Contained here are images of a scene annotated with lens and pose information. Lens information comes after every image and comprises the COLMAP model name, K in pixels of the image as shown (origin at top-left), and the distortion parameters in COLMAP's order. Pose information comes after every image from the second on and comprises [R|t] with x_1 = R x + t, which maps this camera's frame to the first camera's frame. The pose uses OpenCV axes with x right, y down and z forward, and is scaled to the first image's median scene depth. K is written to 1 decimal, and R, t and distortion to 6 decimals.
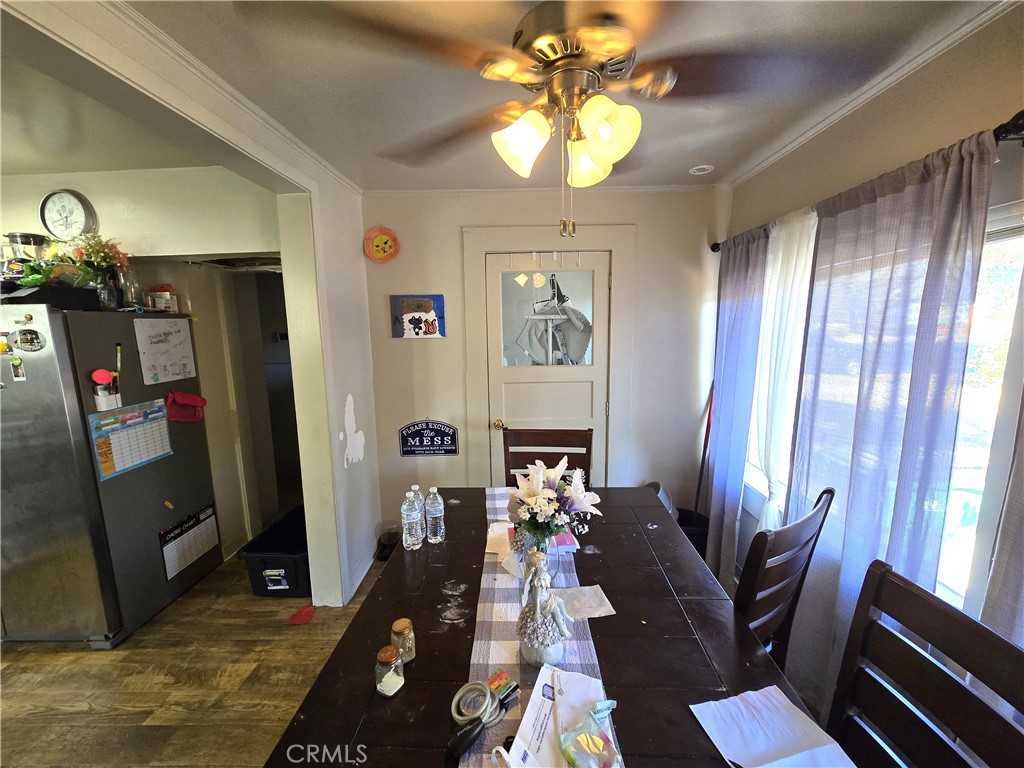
lens RADIAL K [[418.2, 0, 512.7], [0, 418.2, 386.1], [0, 0, 1]] dist [-0.003011, 0.000317]
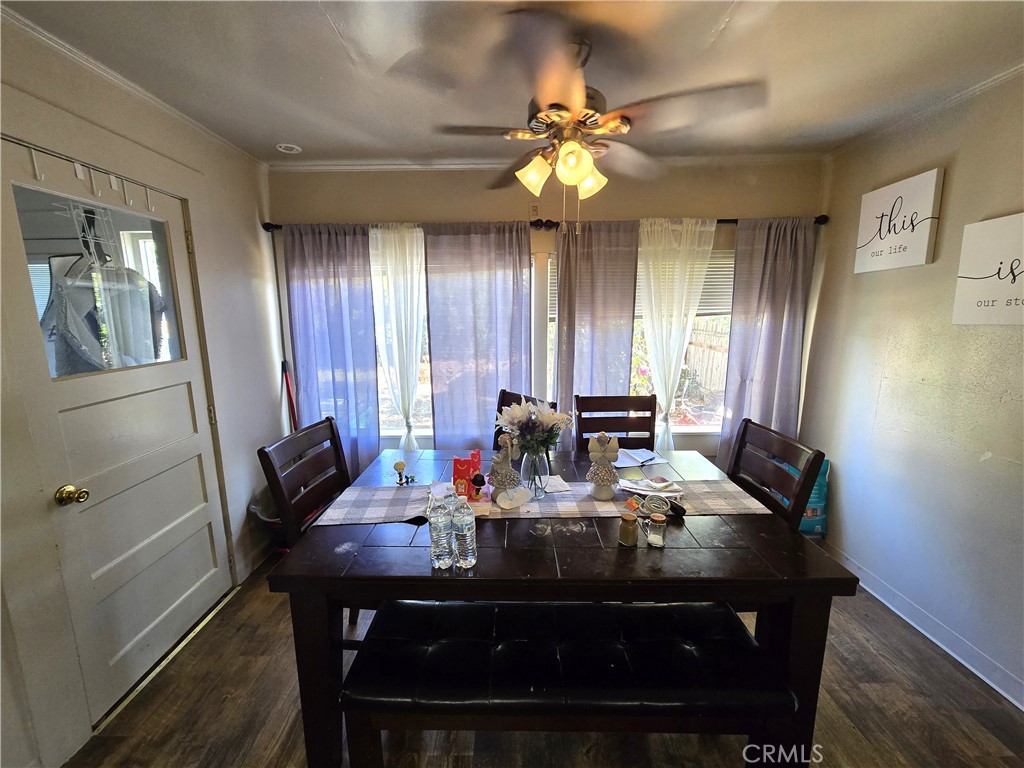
lens RADIAL K [[418.2, 0, 512.6], [0, 418.2, 384.4], [0, 0, 1]] dist [-0.003011, 0.000317]
pose [[-0.041939, -0.153315, 0.987287, -0.883160], [0.161459, 0.974128, 0.158130, -0.052154], [-0.985988, 0.166039, -0.016100, 0.791293]]
